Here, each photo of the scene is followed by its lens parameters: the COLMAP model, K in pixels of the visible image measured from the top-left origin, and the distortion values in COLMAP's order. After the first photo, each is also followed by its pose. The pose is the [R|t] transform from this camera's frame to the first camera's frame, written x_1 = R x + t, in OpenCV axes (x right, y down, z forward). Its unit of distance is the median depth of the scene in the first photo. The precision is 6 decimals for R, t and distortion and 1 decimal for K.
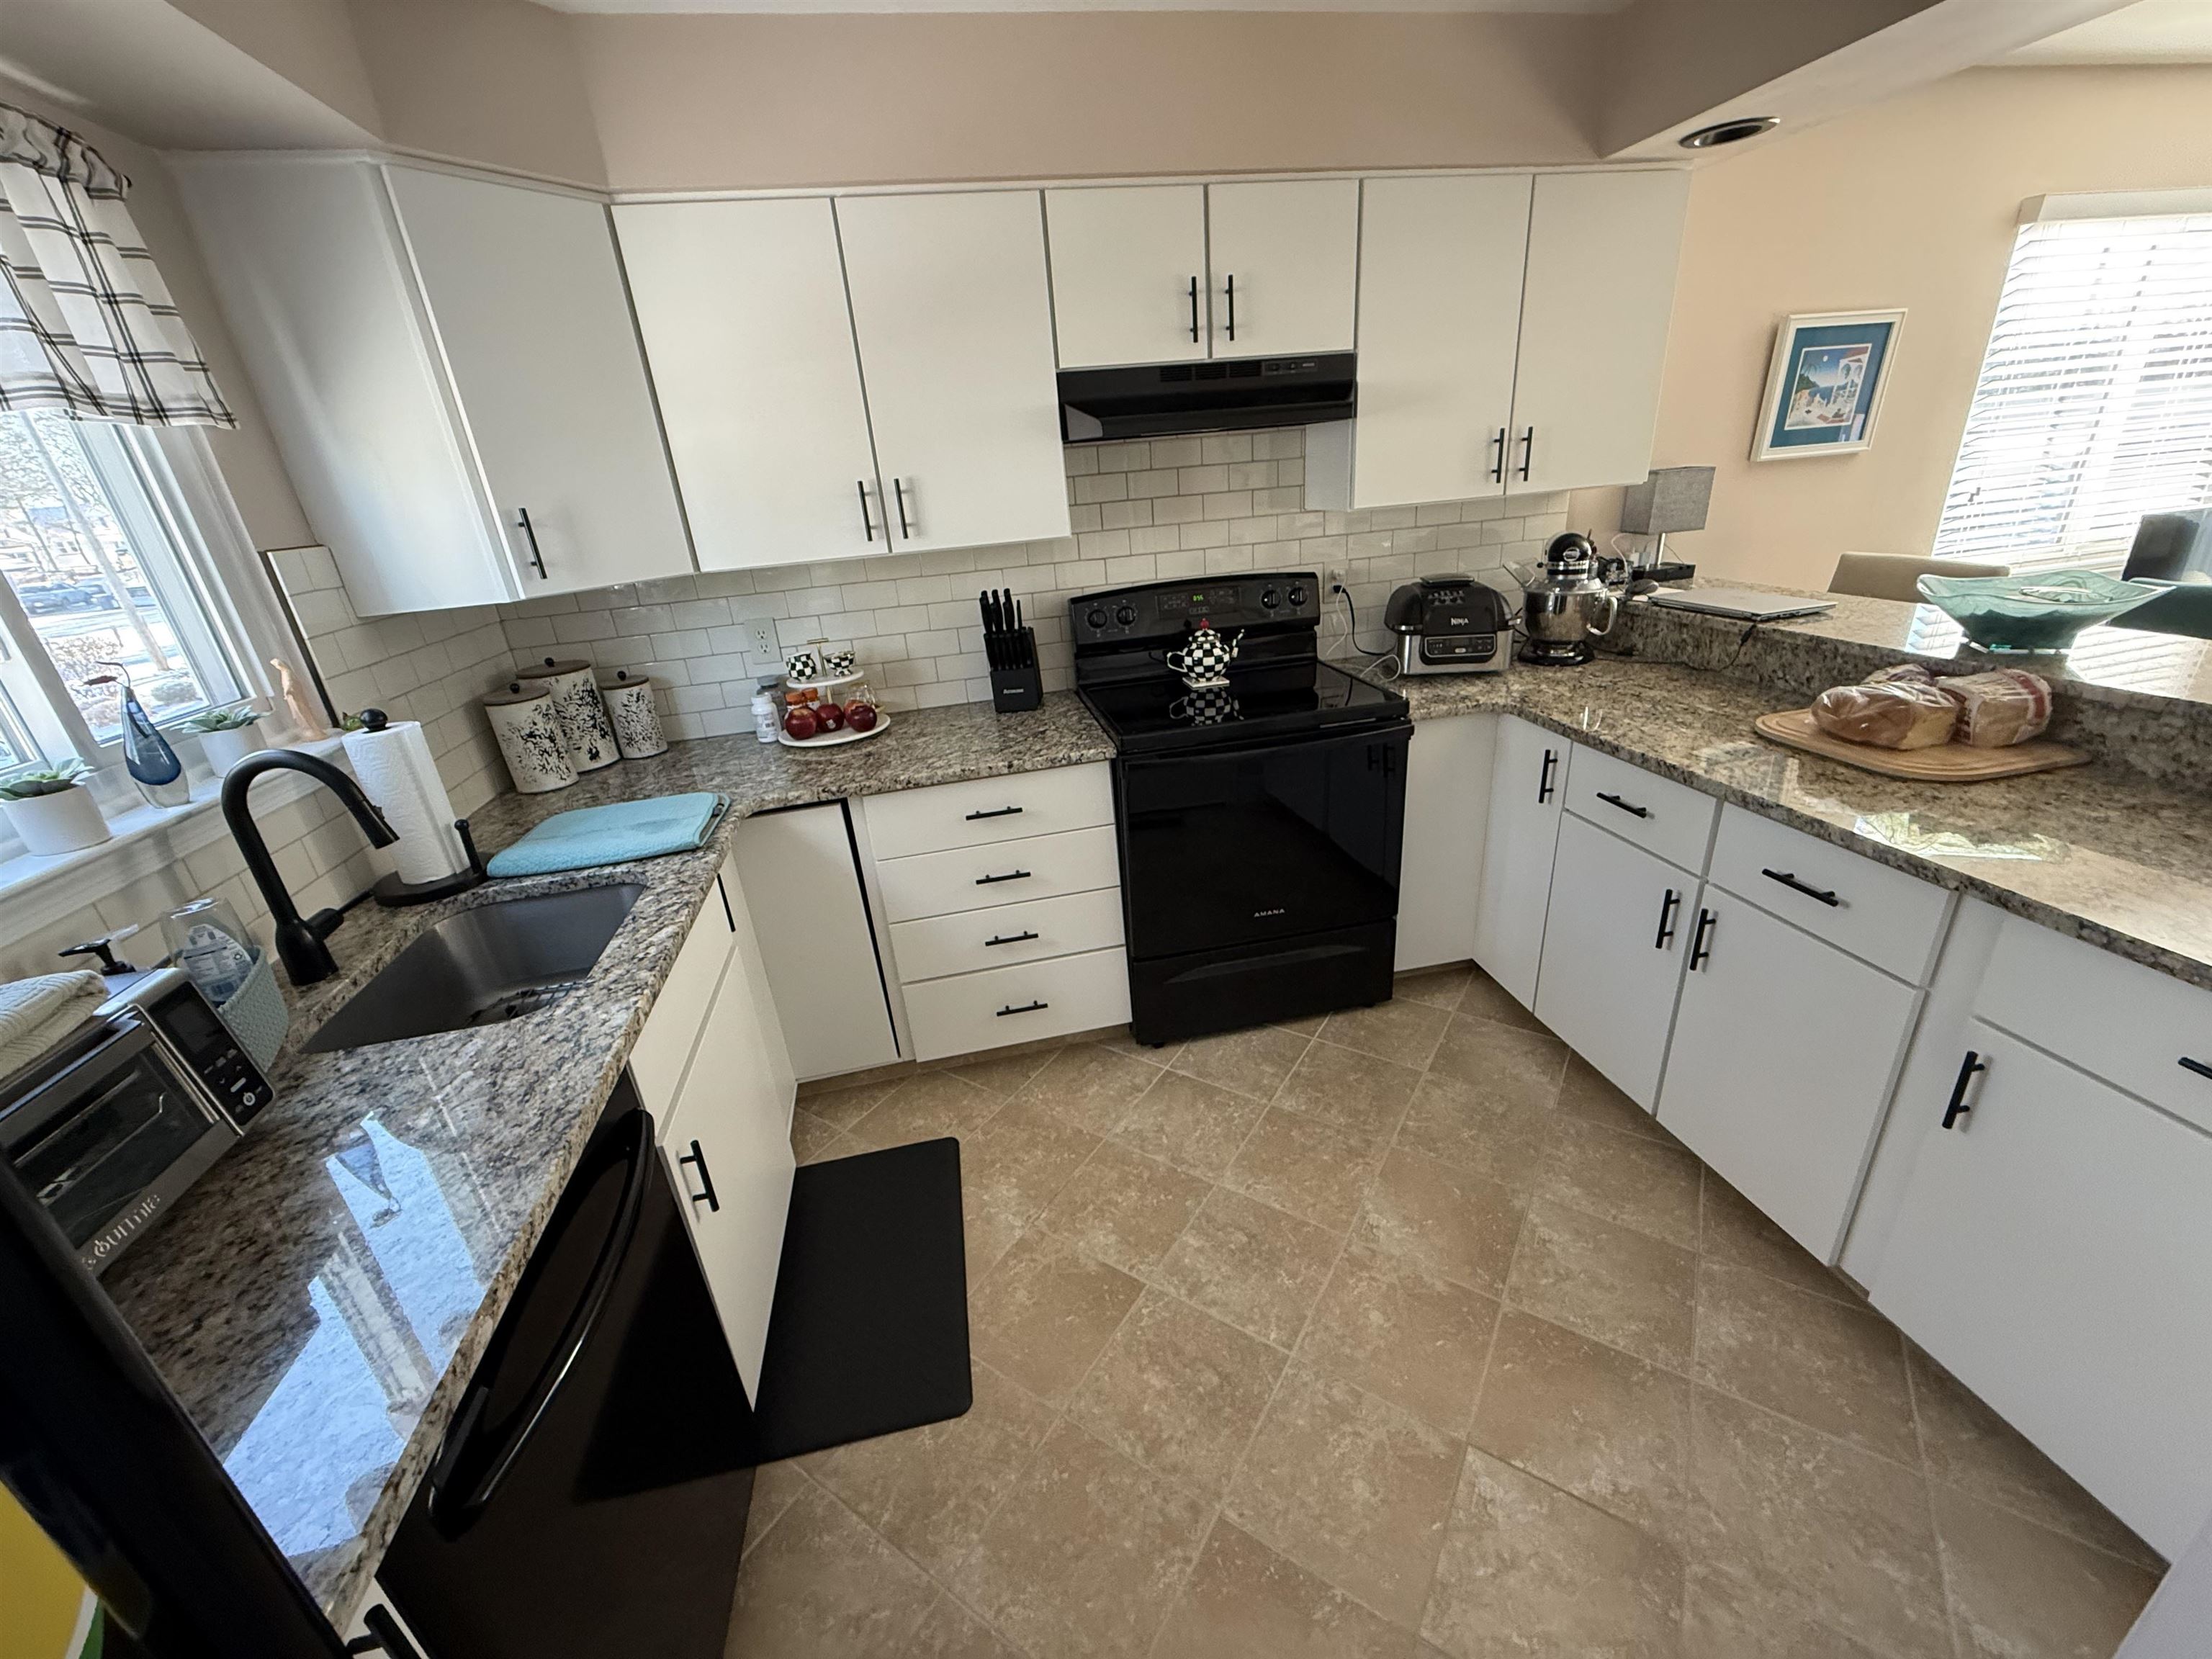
lens RADIAL K [[875.9, 0, 1100.1], [0, 875.9, 827.0], [0, 0, 1]] dist [0.000552, 0.000415]
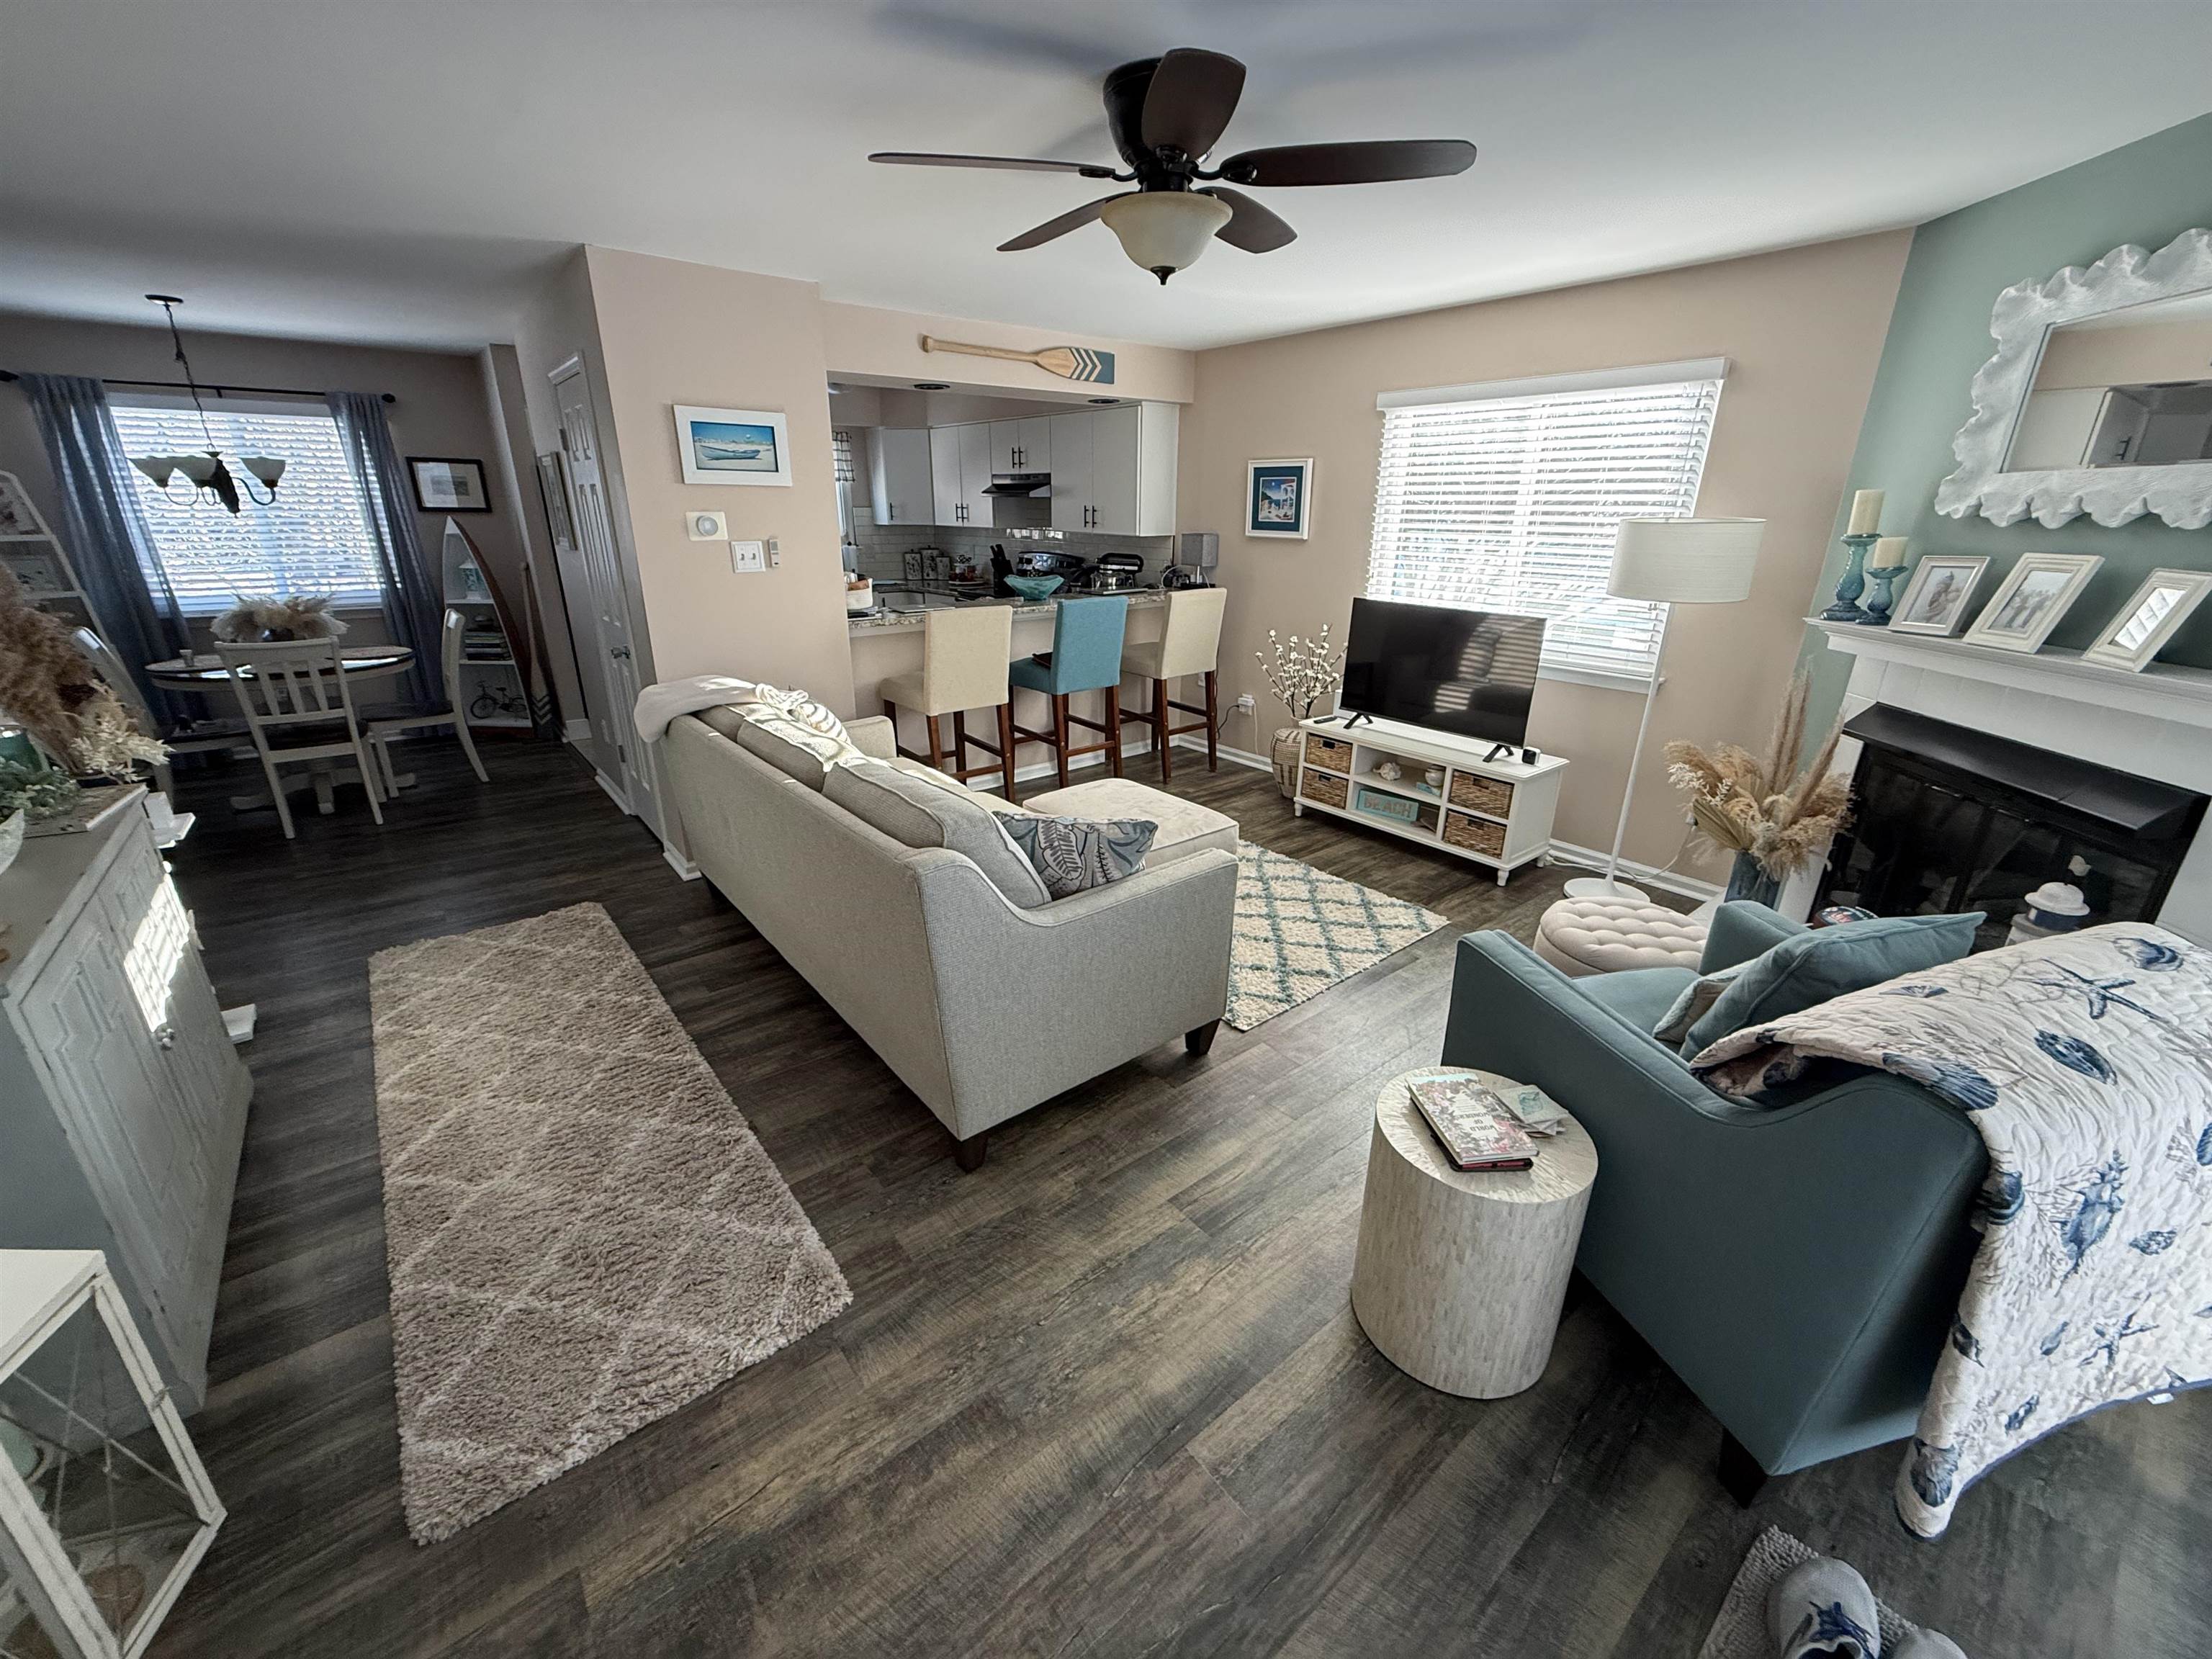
lens RADIAL K [[875.9, 0, 1100.1], [0, 875.9, 827.0], [0, 0, 1]] dist [0.000552, 0.000415]
pose [[0.454307, 0.382663, -0.804471, 2.376101], [-0.380822, 0.899794, 0.212945, -0.148779], [0.805344, 0.209618, 0.554509, -0.133788]]
